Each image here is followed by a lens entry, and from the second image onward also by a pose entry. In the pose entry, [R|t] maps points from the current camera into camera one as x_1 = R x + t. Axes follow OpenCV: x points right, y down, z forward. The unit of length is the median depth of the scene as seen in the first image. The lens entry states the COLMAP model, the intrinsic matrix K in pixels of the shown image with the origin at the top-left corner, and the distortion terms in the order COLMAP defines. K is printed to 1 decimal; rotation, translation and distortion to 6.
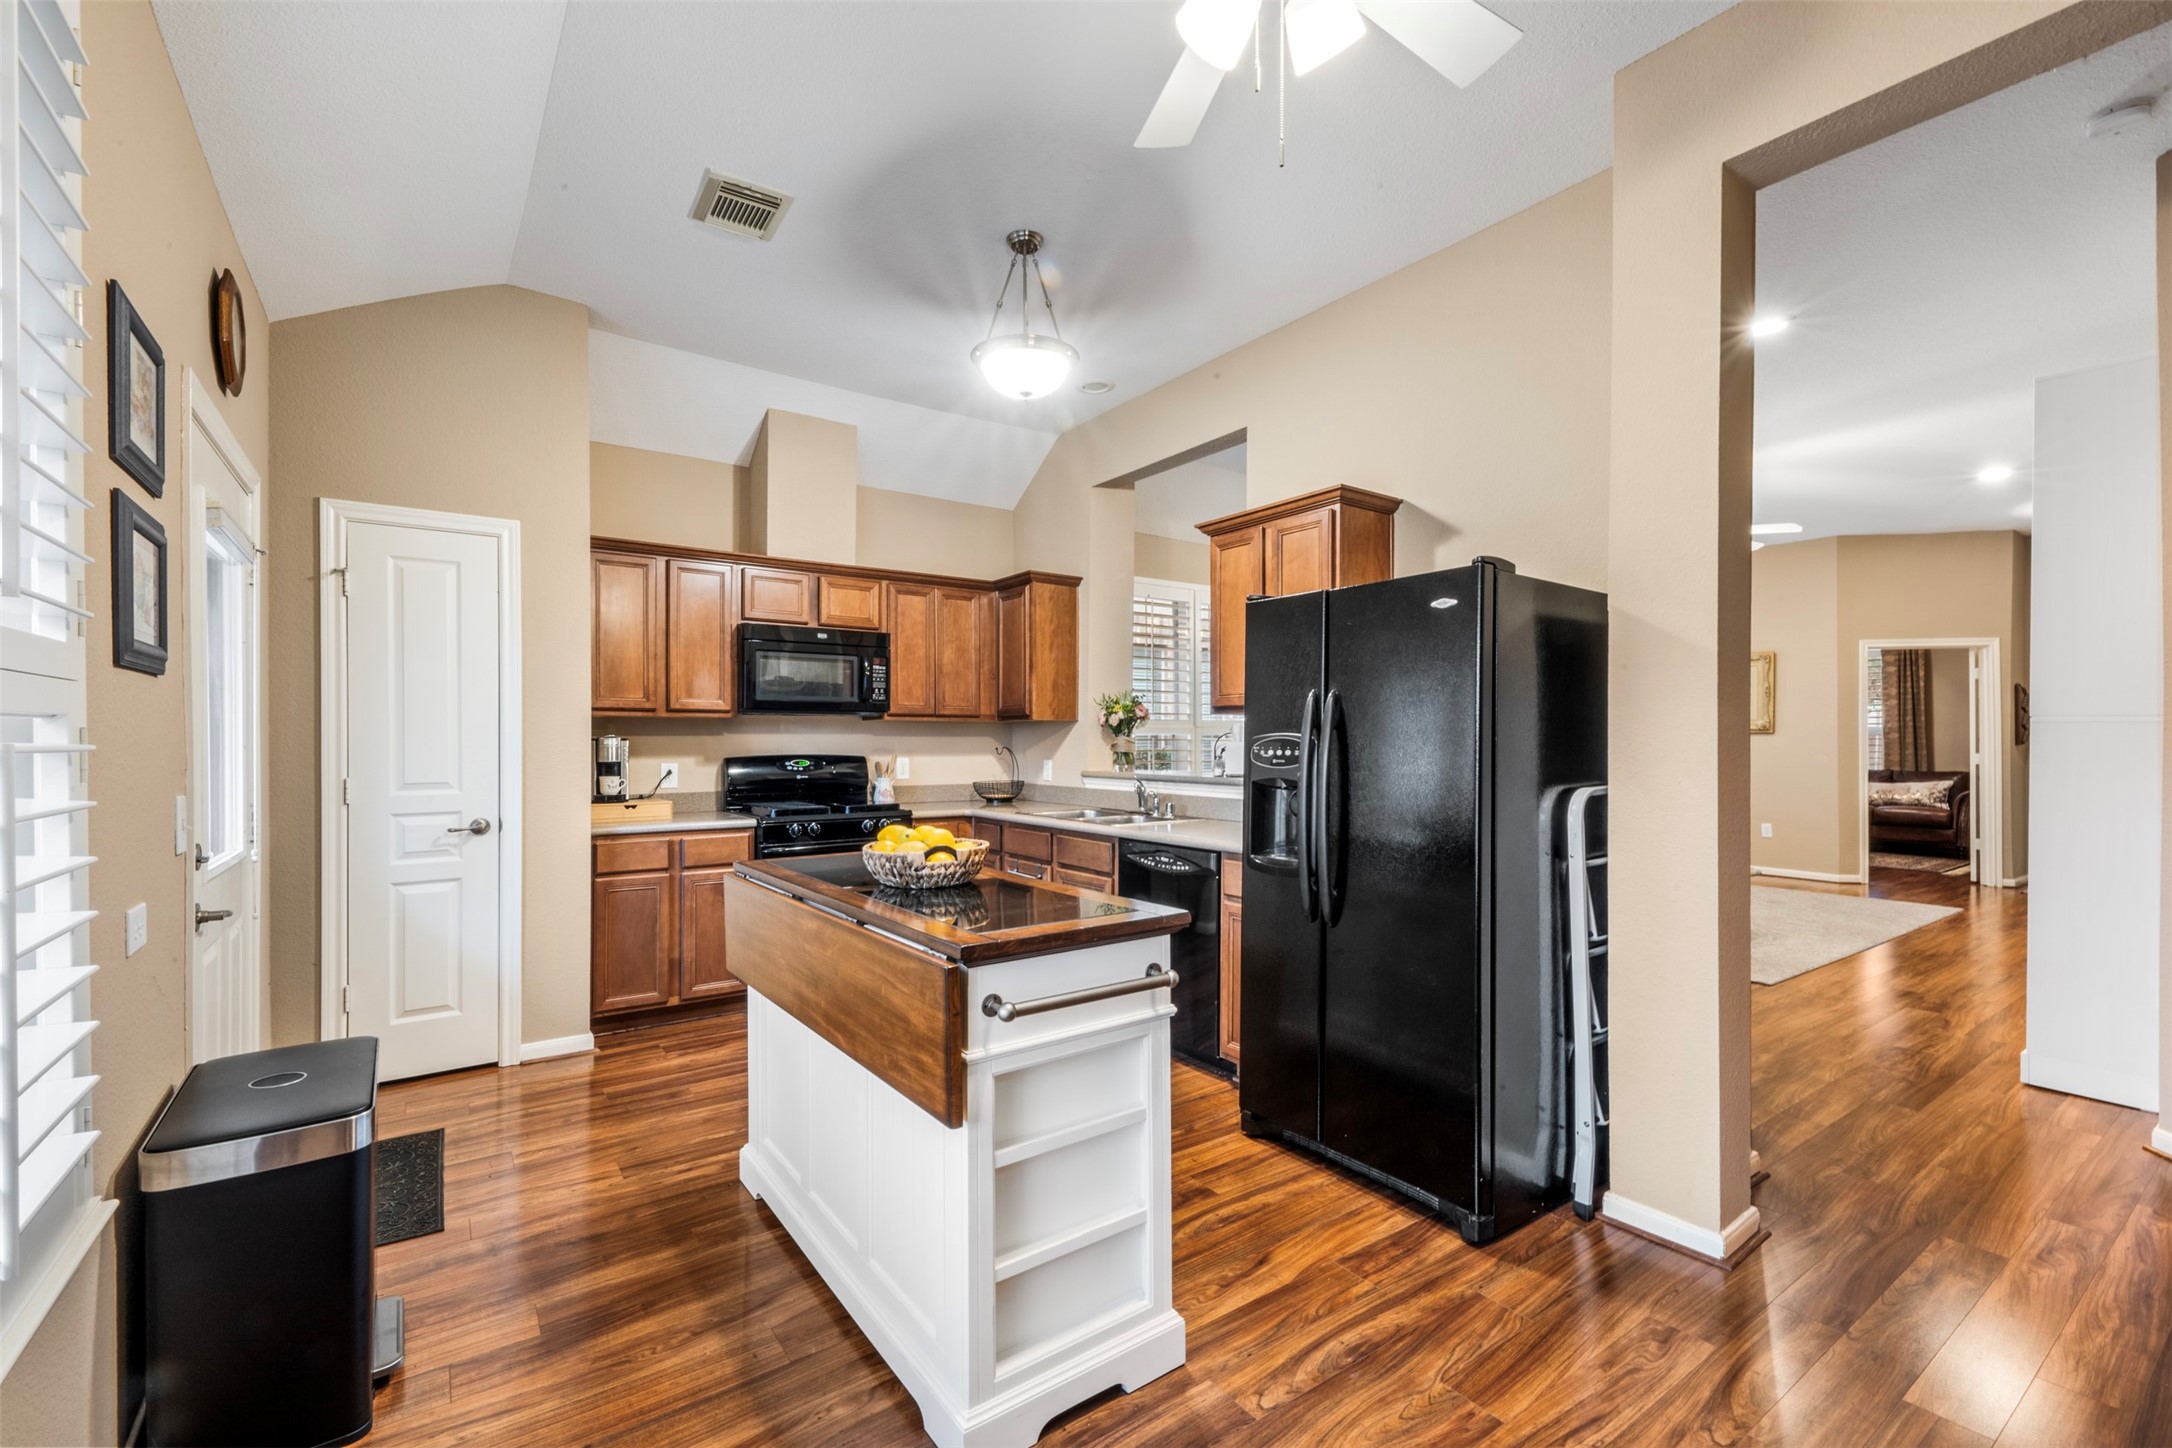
lens RADIAL K [[929.7, 0, 1077.2], [0, 929.7, 741.7], [0, 0, 1]] dist [-0.000794, -0.000232]
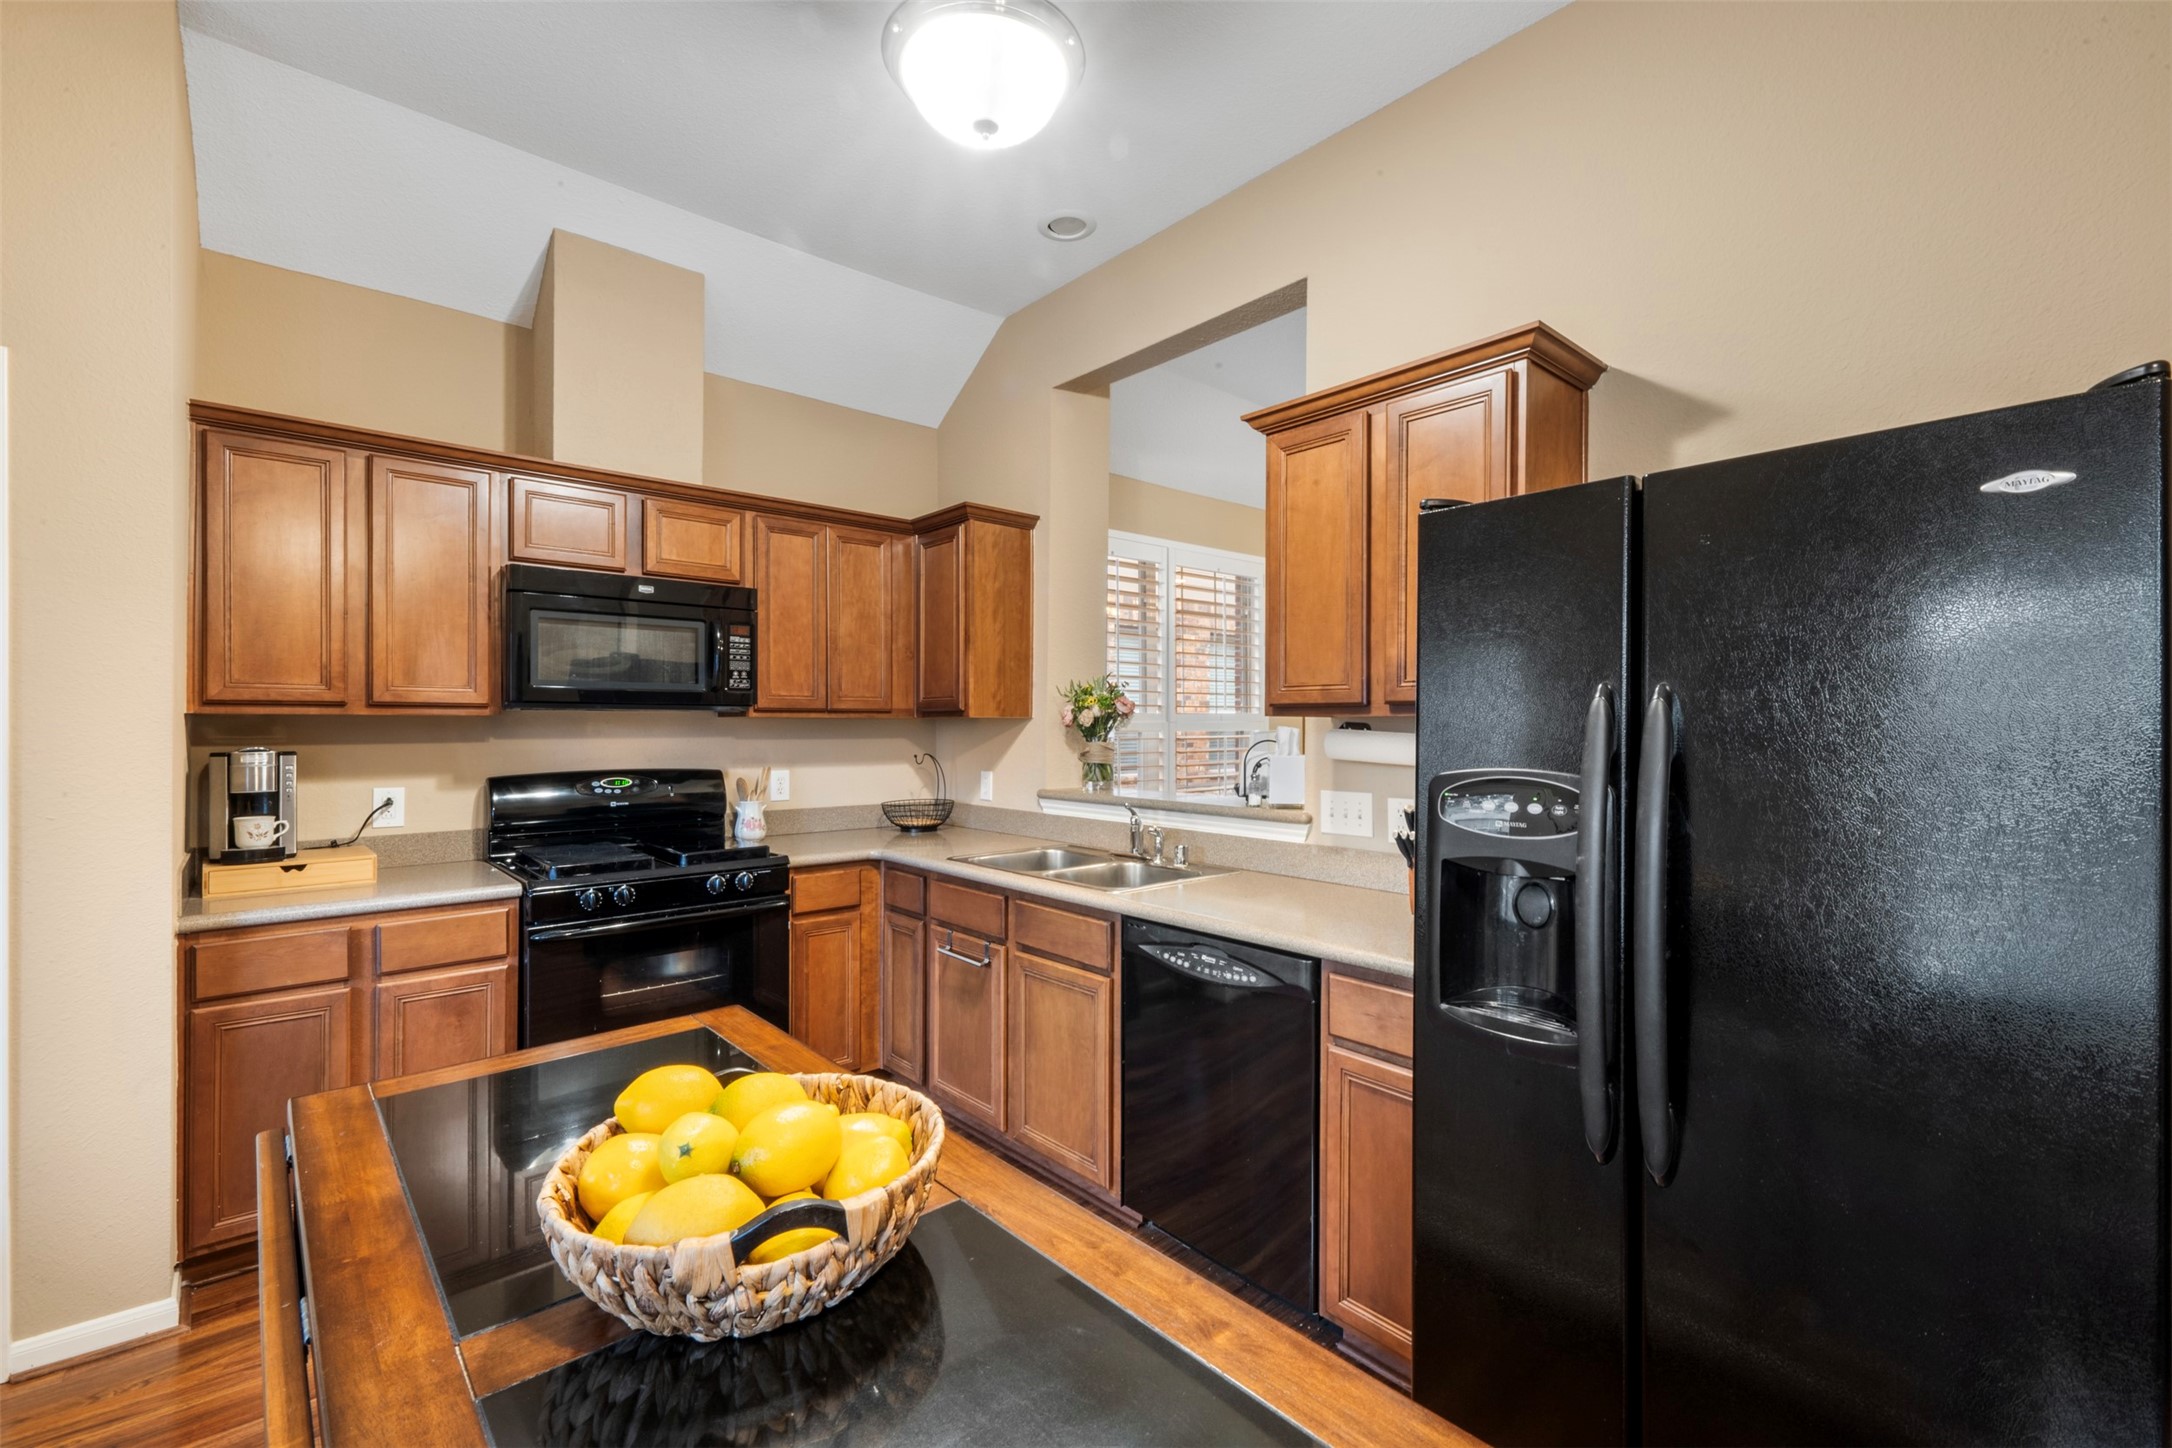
lens RADIAL K [[933.6, 0, 1081.9], [0, 933.6, 724.8], [0, 0, 1]] dist [0.010927, -0.000120]
pose [[0.994635, 0.001293, 0.103435, -0.041072], [-0.001332, 0.999999, 0.000310, -0.020735], [-0.103435, -0.000446, 0.994636, 0.333454]]
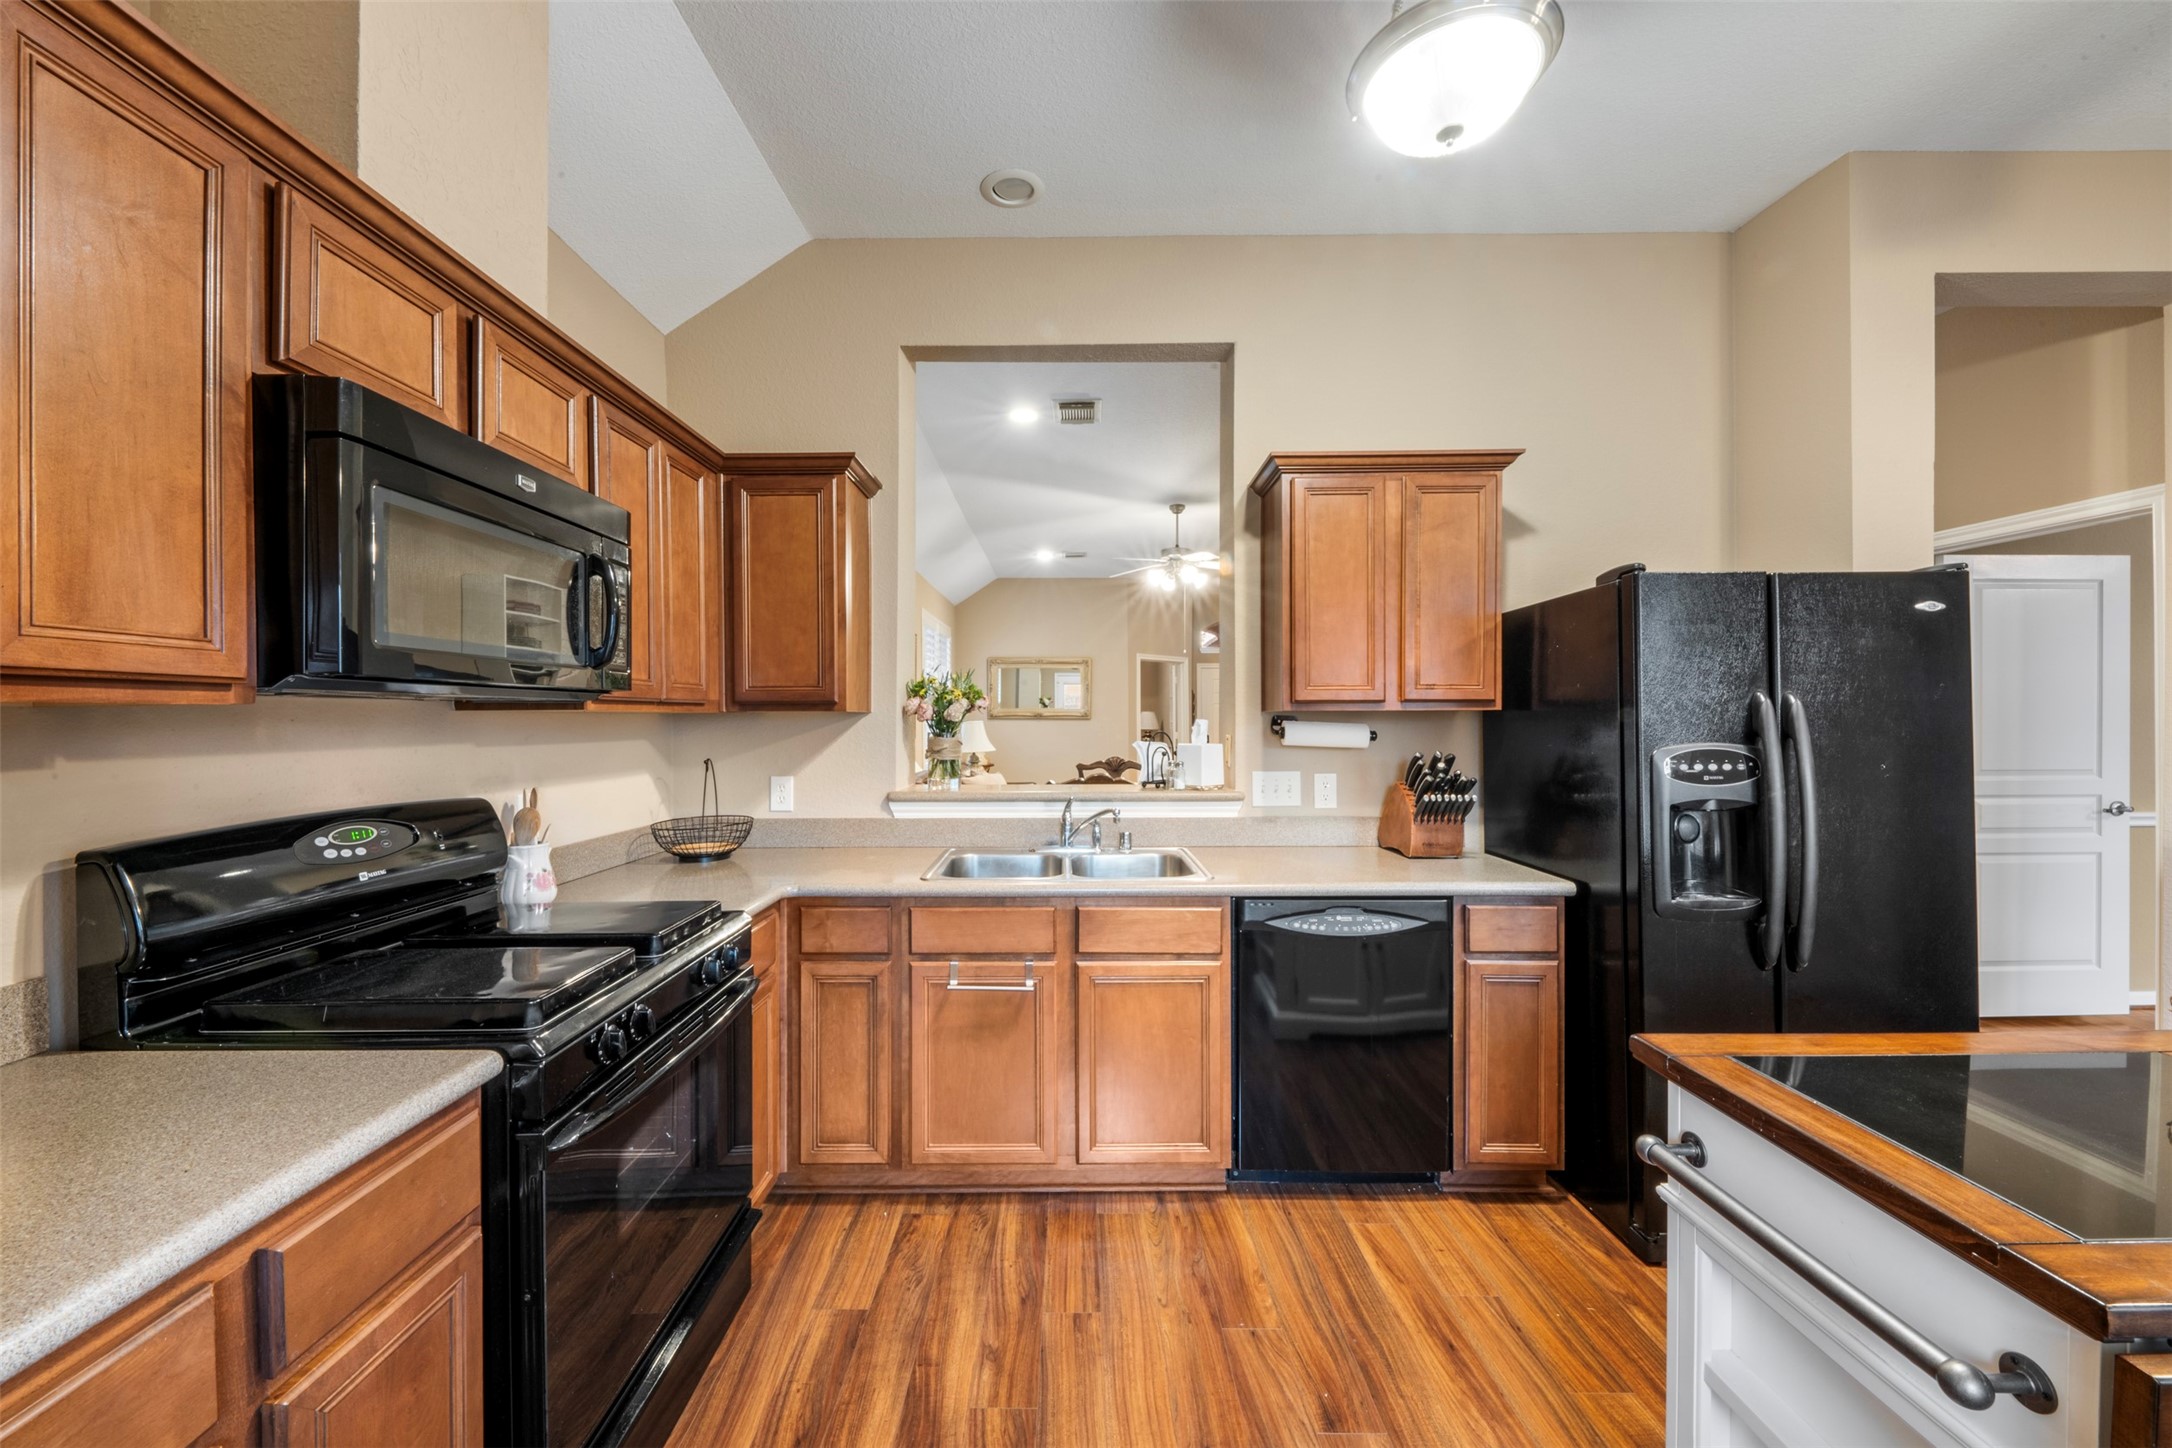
lens RADIAL K [[822.1, 0, 1079.5], [0, 822.1, 720.8], [0, 0, 1]] dist [0.001599, 0.000004]
pose [[0.575816, -0.006444, 0.817554, -0.432619], [0.005234, 0.999978, 0.004195, -0.021700], [-0.817563, 0.001864, 0.575836, 0.661254]]
